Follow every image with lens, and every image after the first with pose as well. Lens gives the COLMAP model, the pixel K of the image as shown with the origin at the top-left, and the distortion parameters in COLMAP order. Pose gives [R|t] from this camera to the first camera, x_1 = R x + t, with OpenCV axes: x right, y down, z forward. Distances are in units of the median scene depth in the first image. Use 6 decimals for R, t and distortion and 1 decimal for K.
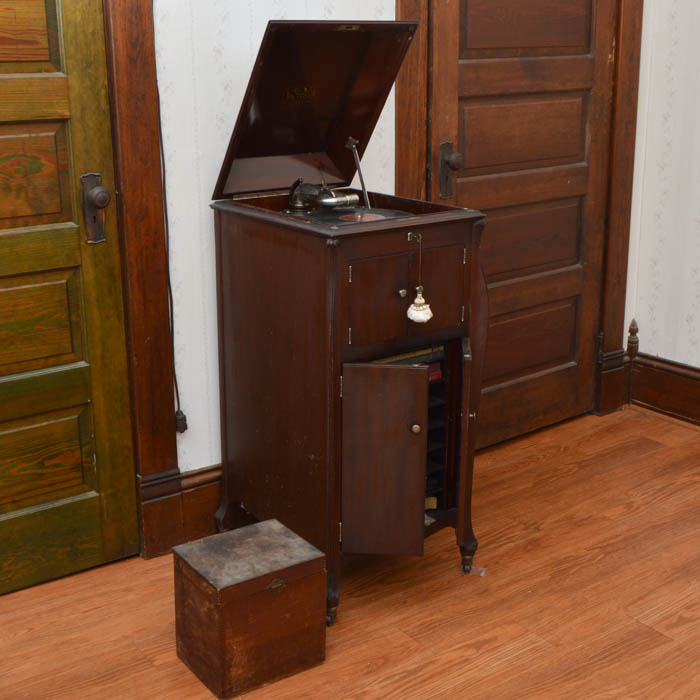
lens RADIAL K [[1045.0, 0, 348.7], [0, 1045.0, 312.3], [0, 0, 1]] dist [-0.032089, -0.059724]
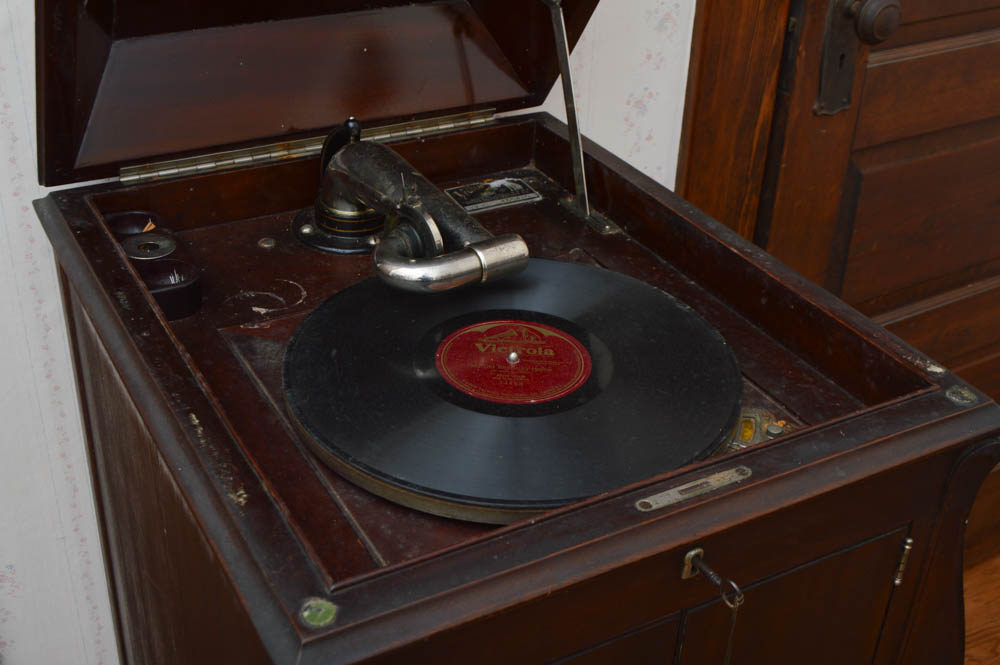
lens RADIAL K [[1234.8, 0, 500.0], [0, 1234.8, 332.5], [0, 0, 1]] dist [-0.007542, -0.001464]
pose [[0.990904, 0.101624, -0.088212, 0.030819], [-0.072732, 0.955969, 0.284313, -0.172356], [0.113221, -0.275311, 0.954665, 0.655989]]
